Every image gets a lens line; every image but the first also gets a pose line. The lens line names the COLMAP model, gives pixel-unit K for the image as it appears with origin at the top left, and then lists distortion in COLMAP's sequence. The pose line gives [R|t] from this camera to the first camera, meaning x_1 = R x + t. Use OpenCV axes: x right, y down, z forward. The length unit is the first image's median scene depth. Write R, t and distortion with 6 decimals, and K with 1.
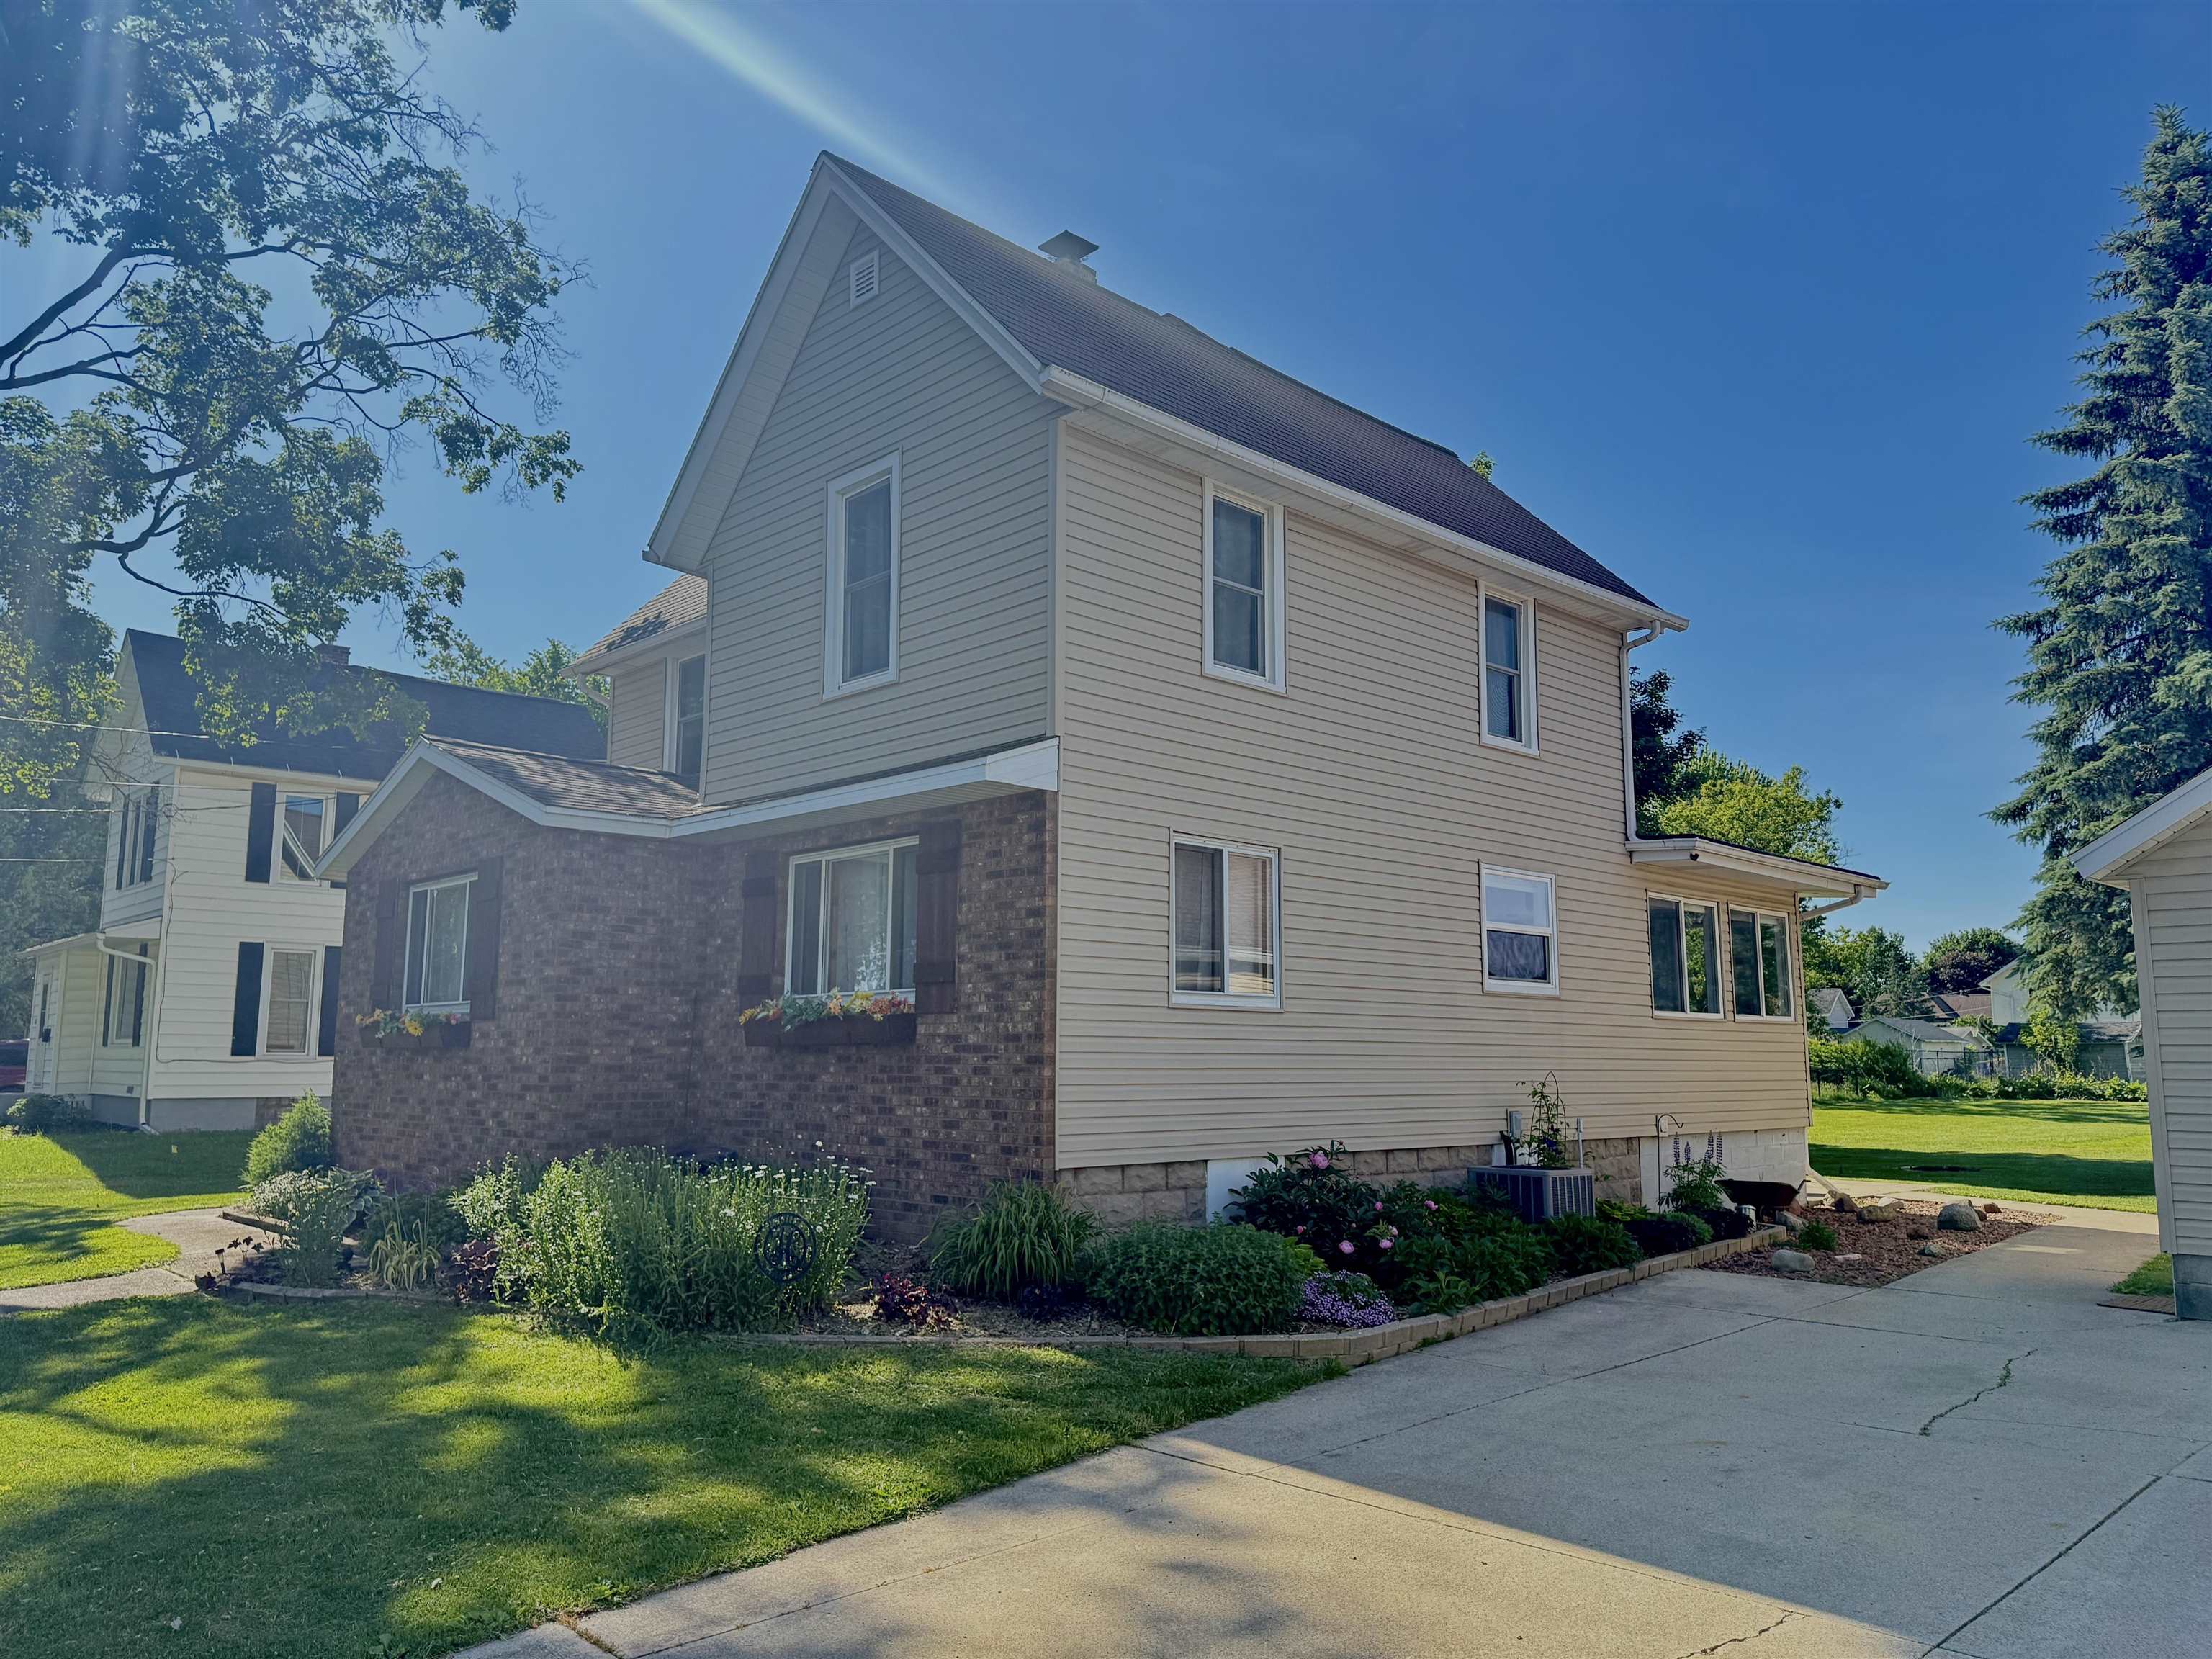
lens RADIAL K [[1549.9, 0, 1105.4], [0, 1549.9, 837.9], [0, 0, 1]] dist [0.101125, -0.132601]
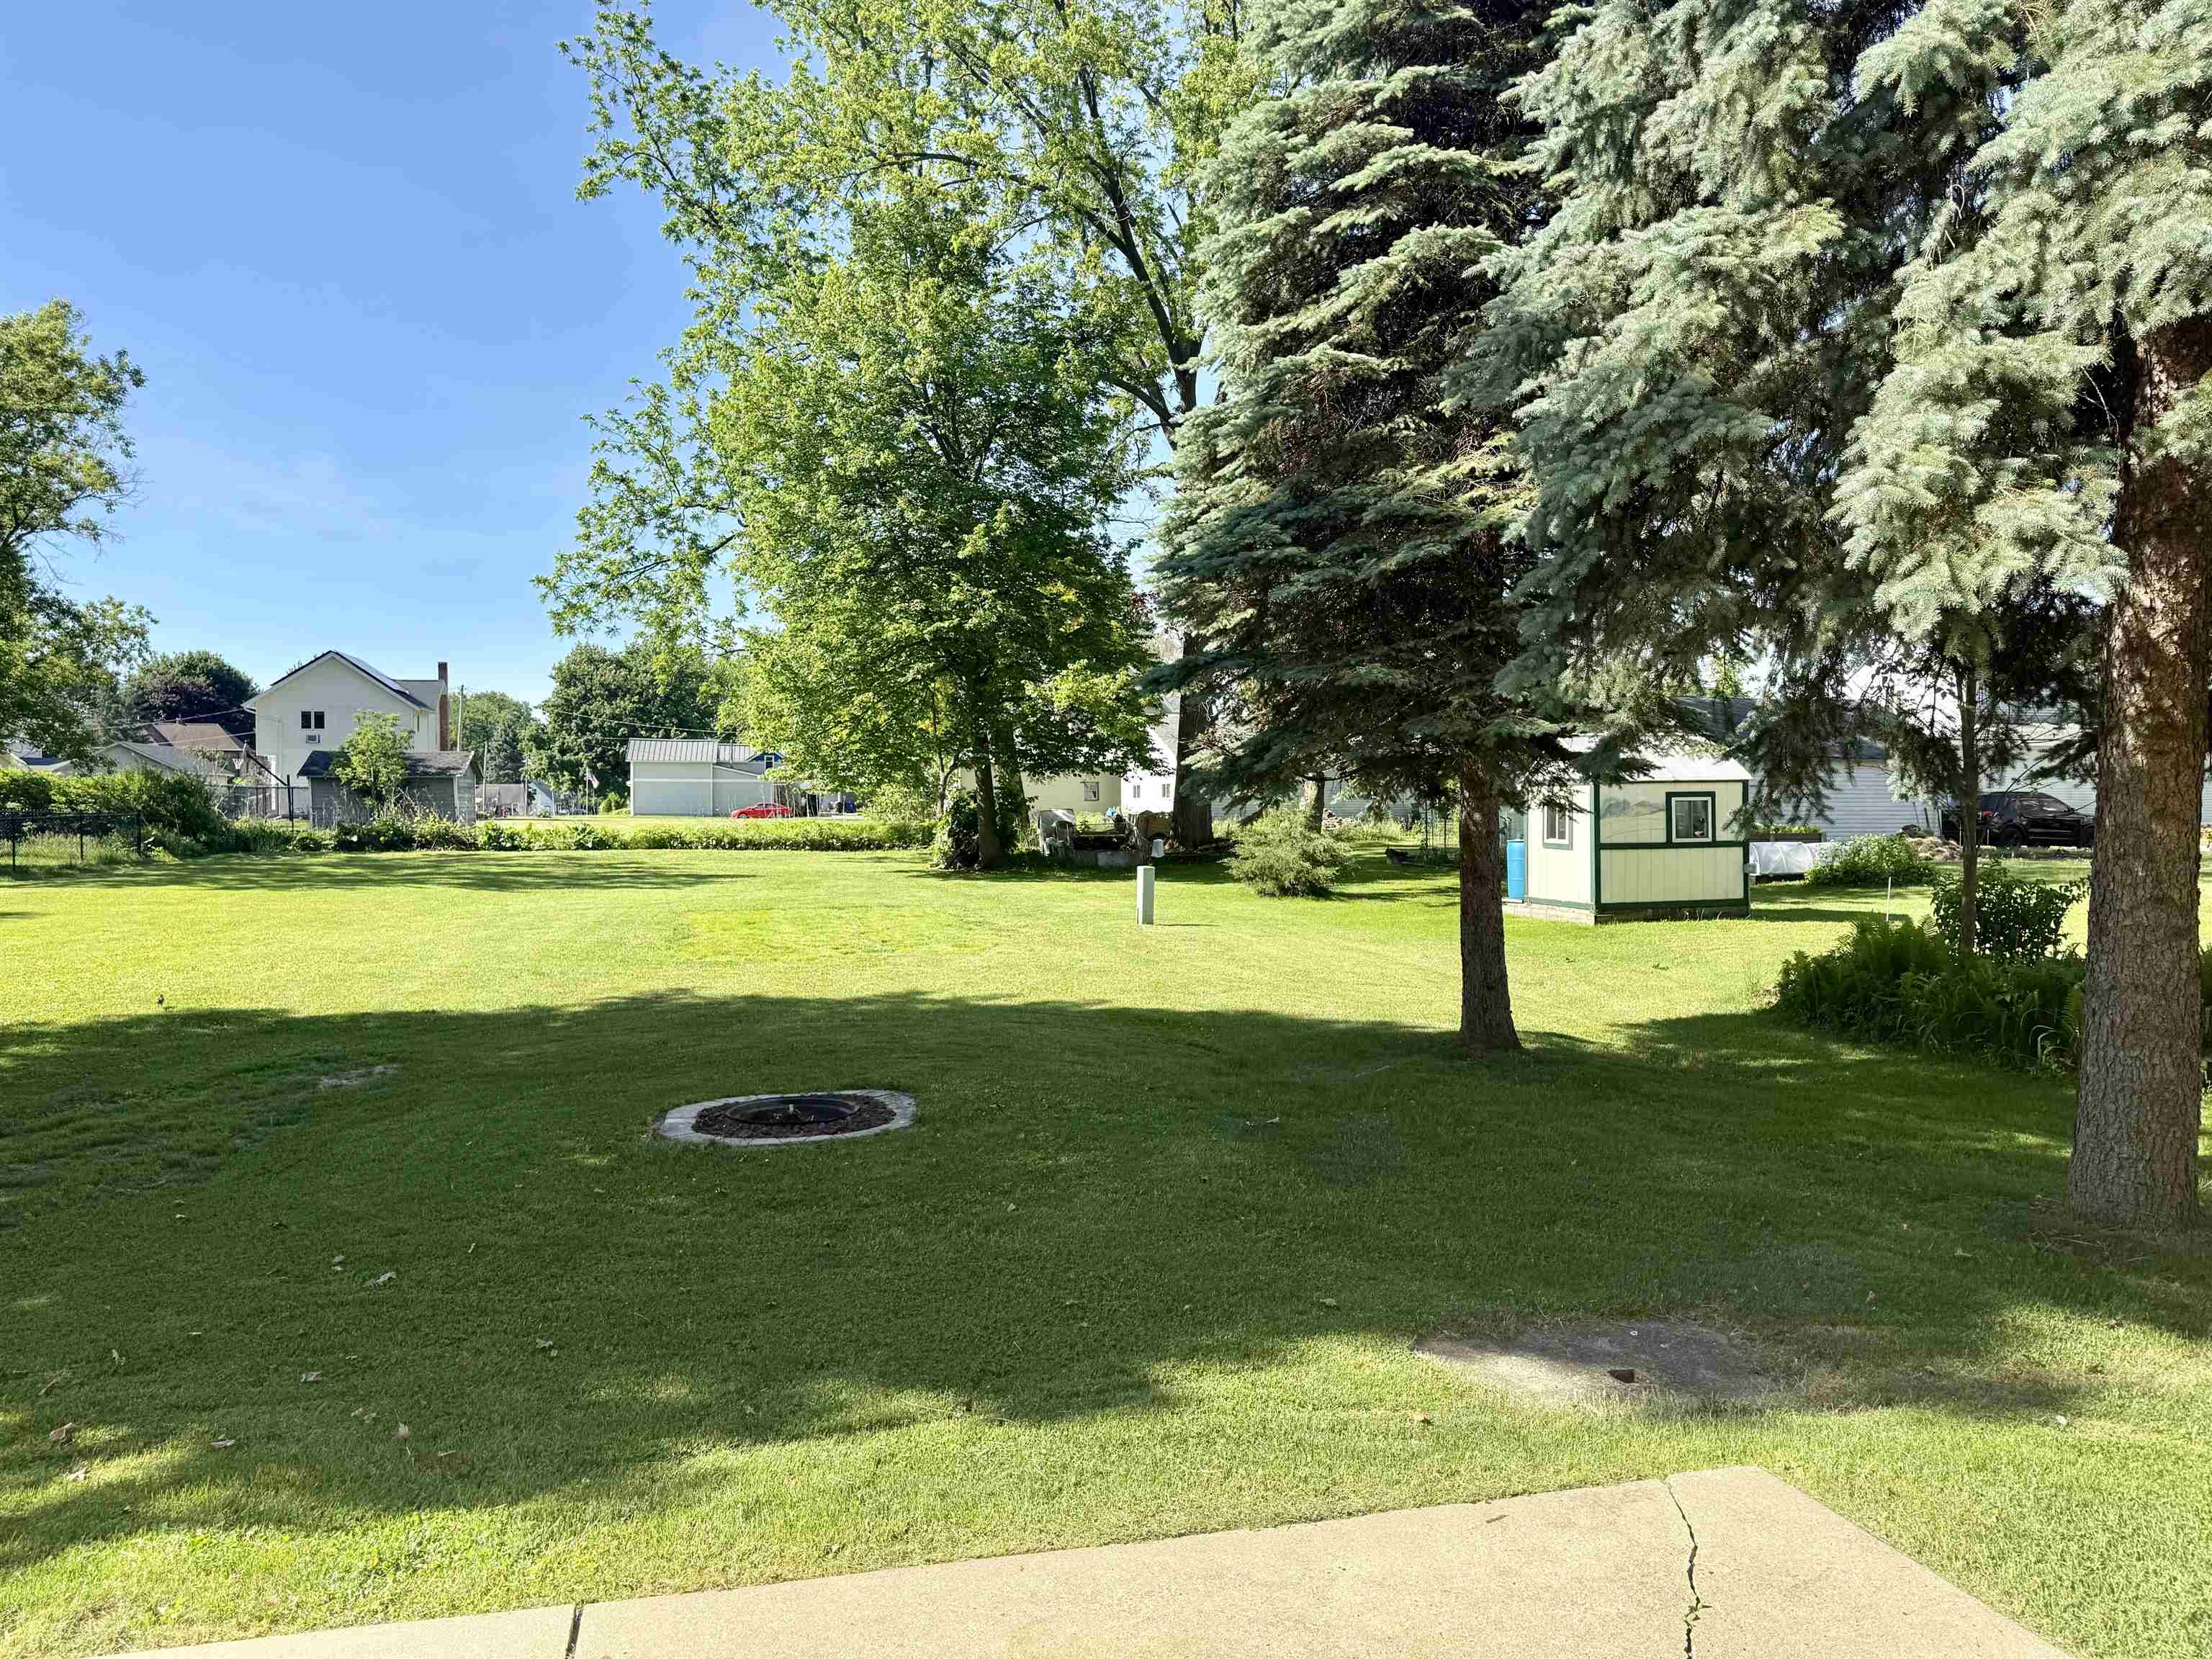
lens RADIAL K [[1549.9, 0, 1108.1], [0, 1549.9, 843.4], [0, 0, 1]] dist [0.101125, -0.132601]
pose [[0.500938, -0.028987, 0.864998, 0.557755], [-0.117439, 0.987919, 0.101118, 0.220405], [-0.857479, -0.152238, 0.491481, 1.615168]]
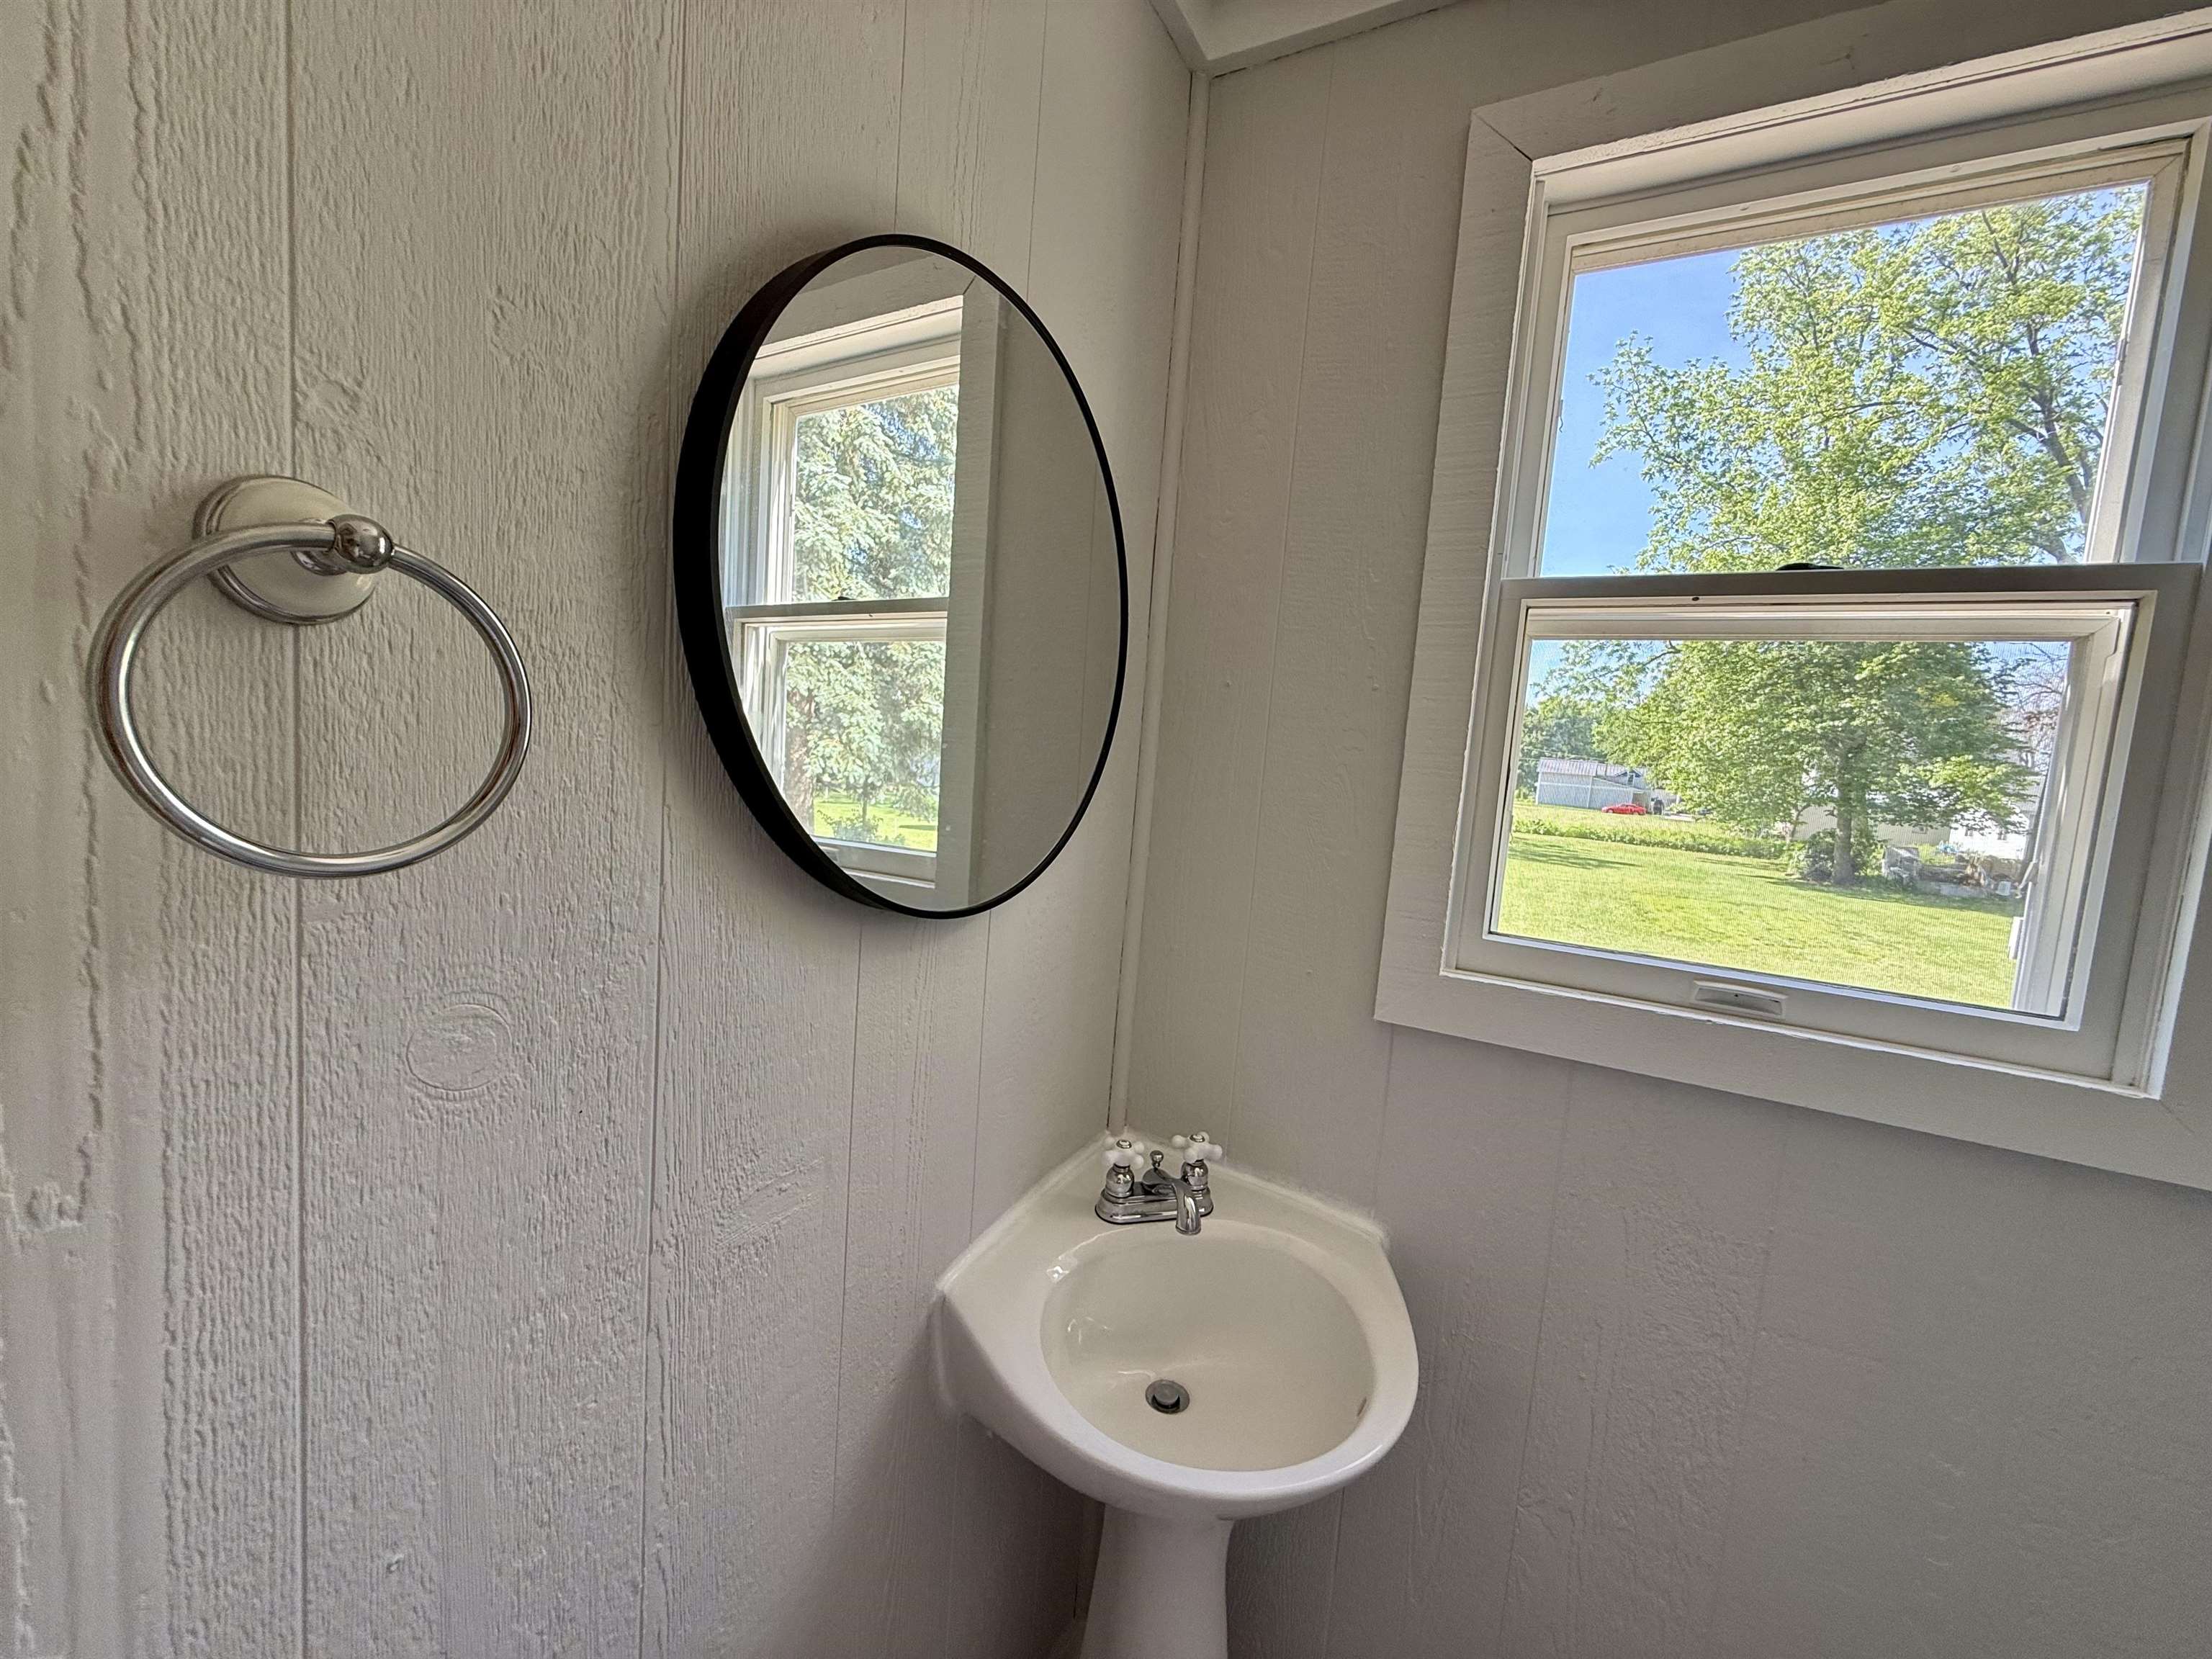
lens RADIAL K [[880.2, 0, 1106.3], [0, 880.2, 830.4], [0, 0, 1]] dist [0.000843, -0.000011]
pose [[0.951450, 0.045585, 0.304411, 0.317490], [-0.115537, 0.969550, 0.215927, 0.156866], [-0.285298, -0.240614, 0.927745, 1.599226]]
